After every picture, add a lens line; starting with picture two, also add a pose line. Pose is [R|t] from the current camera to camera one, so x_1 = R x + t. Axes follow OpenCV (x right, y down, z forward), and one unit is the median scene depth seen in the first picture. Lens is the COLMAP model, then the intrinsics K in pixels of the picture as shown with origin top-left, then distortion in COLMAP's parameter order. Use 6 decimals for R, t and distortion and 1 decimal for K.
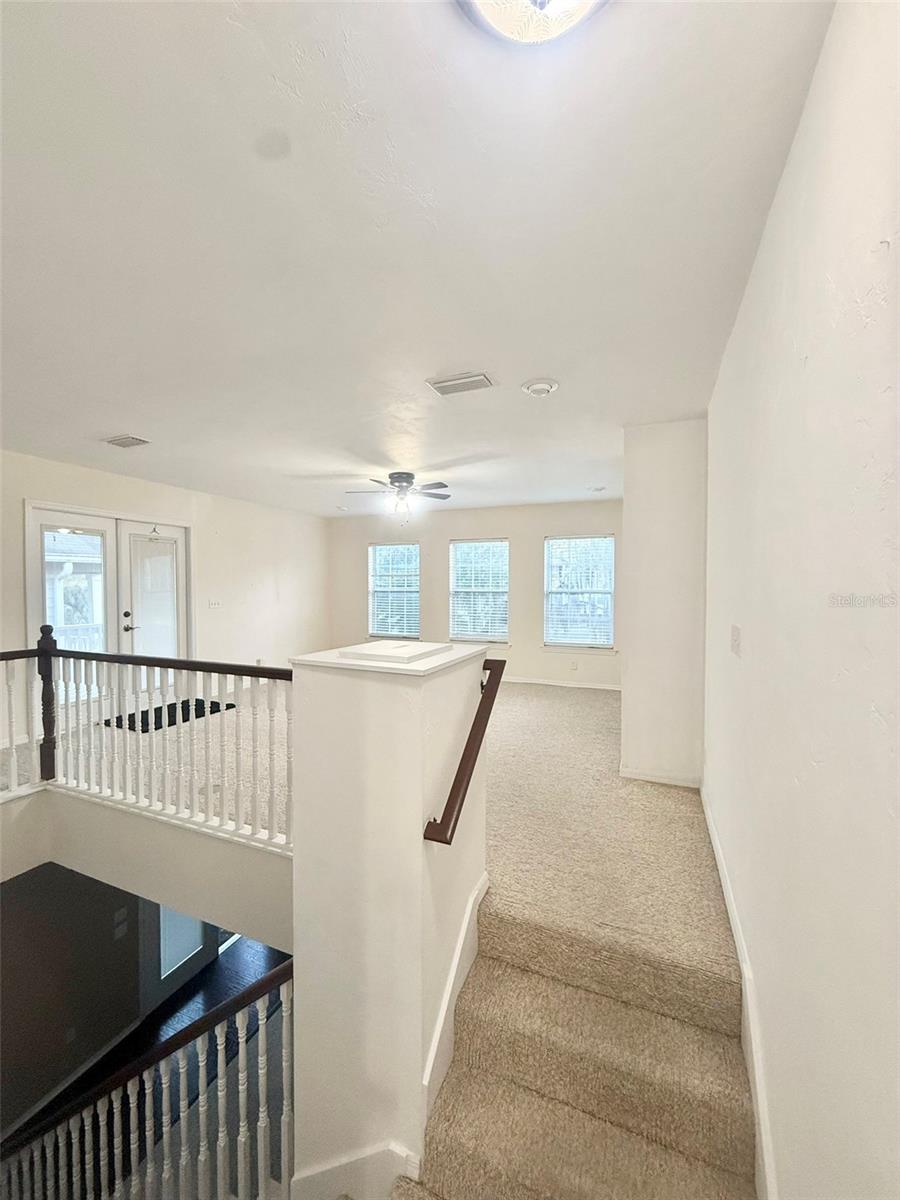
lens RADIAL K [[476.6, 0, 450.7], [0, 476.6, 591.3], [0, 0, 1]] dist [-0.003437, -0.000195]
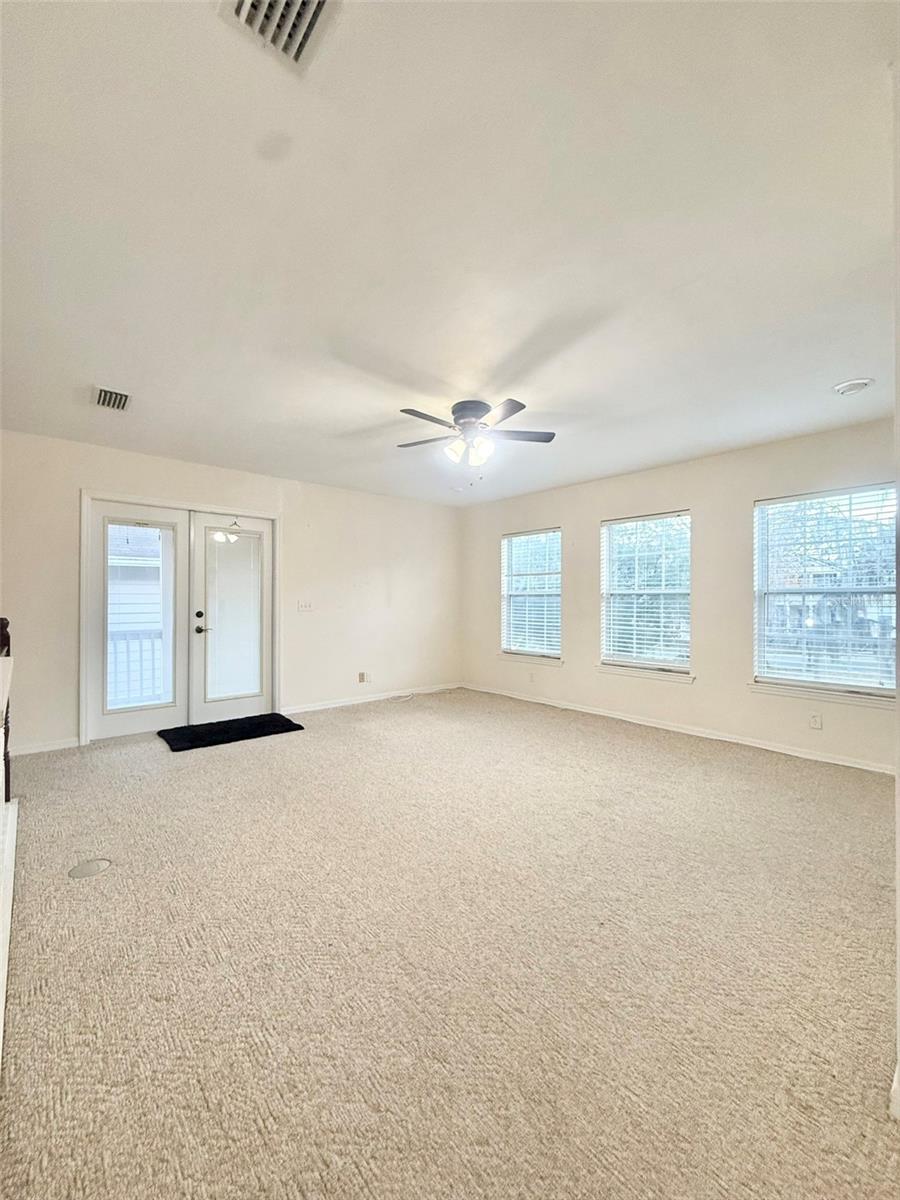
lens RADIAL K [[476.6, 0, 449.3], [0, 476.6, 601.7], [0, 0, 1]] dist [-0.003437, -0.000195]
pose [[0.899378, 0.003782, -0.437156, 0.129624], [-0.007914, 0.999940, -0.007630, 0.023451], [0.437100, 0.010322, 0.899354, 0.333881]]
